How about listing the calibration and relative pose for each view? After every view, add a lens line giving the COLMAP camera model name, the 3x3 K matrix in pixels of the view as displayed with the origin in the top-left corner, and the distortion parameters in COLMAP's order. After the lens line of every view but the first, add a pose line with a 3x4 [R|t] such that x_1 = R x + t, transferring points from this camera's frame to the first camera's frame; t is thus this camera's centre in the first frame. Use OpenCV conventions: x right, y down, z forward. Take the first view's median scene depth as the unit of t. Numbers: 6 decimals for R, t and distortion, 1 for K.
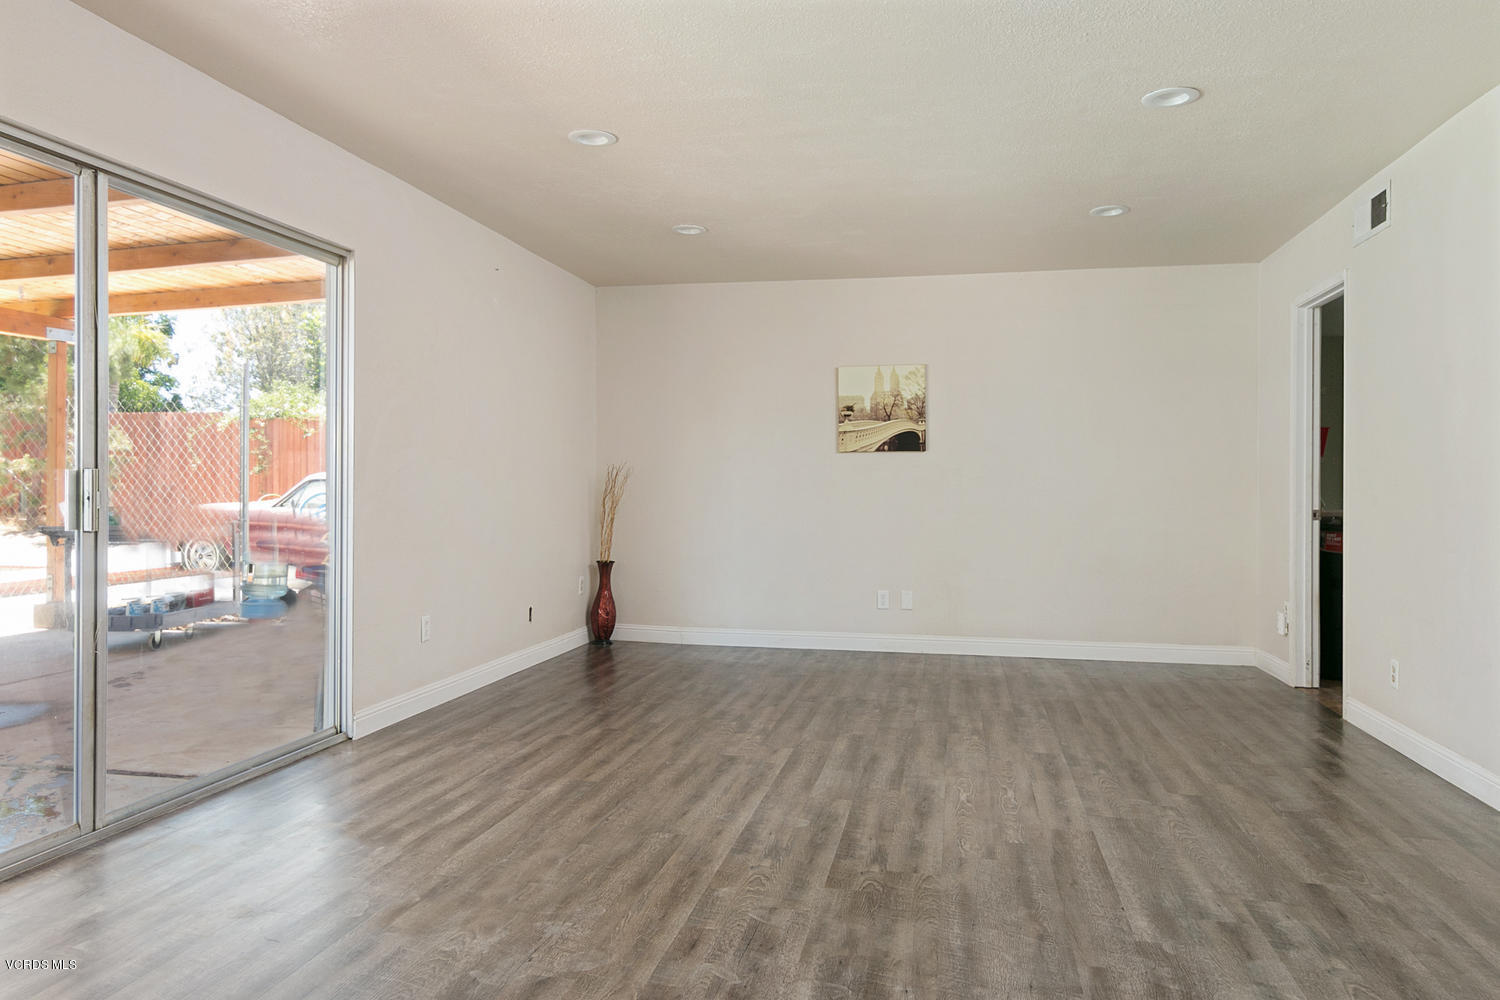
lens RADIAL K [[990.2, 0, 737.5], [0, 990.2, 501.1], [0, 0, 1]] dist [-0.000649, -0.000865]
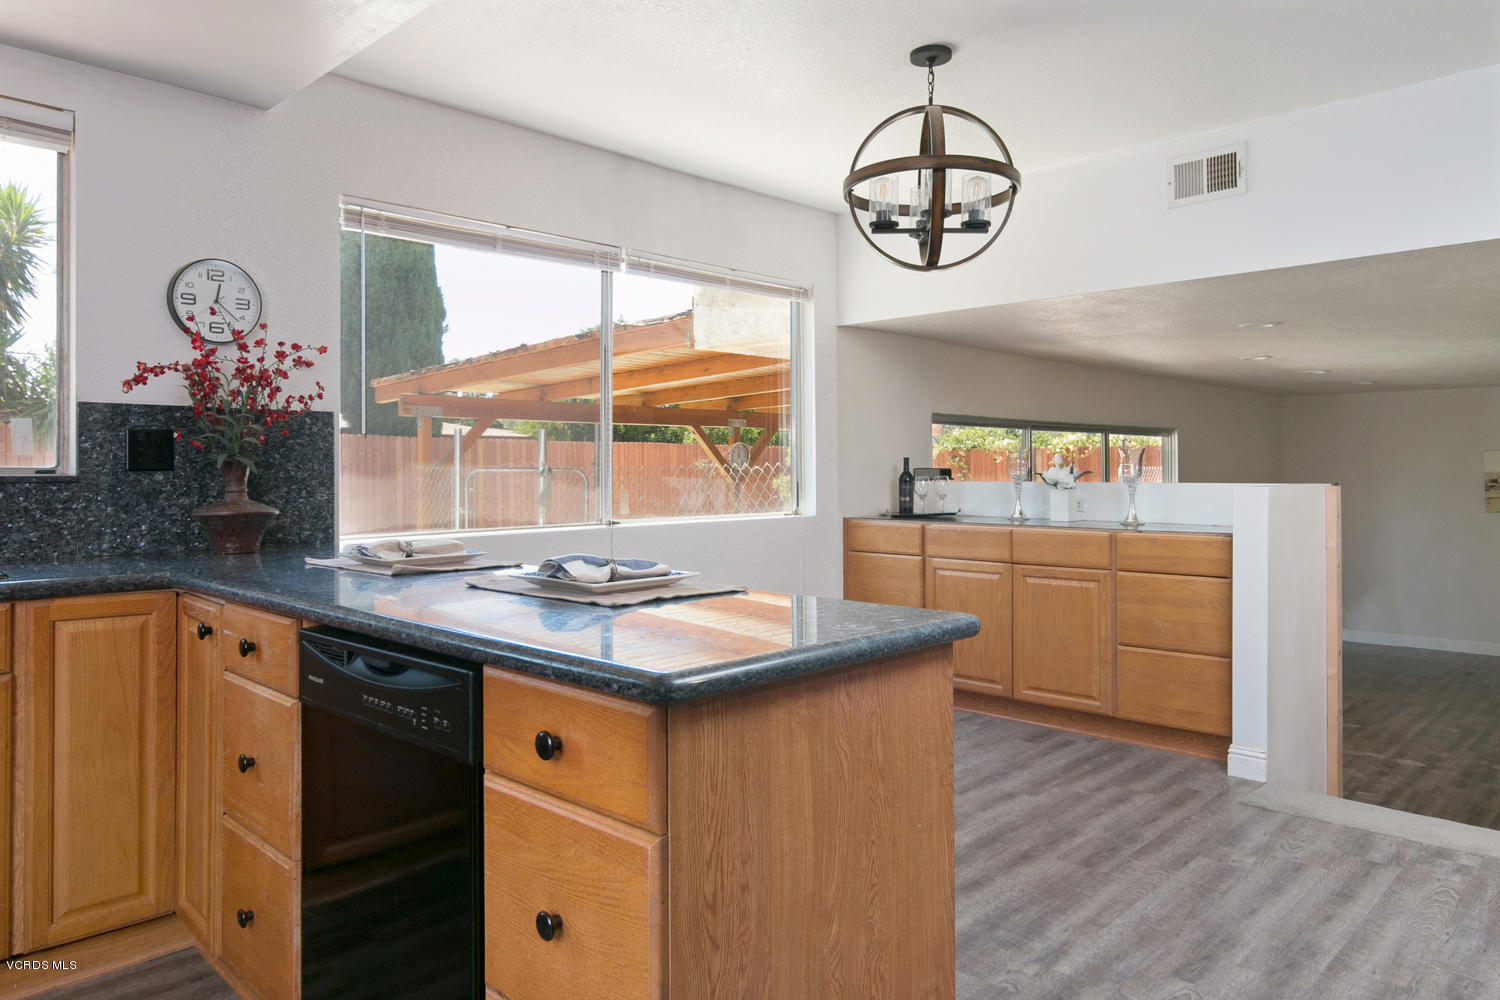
lens RADIAL K [[990.2, 0, 722.4], [0, 990.2, 466.4], [0, 0, 1]] dist [-0.000649, -0.000865]
pose [[0.841246, -0.008313, -0.540589, -0.096123], [0.000778, 0.999899, -0.014166, -0.189118], [0.540652, 0.011497, 0.841167, -1.502158]]
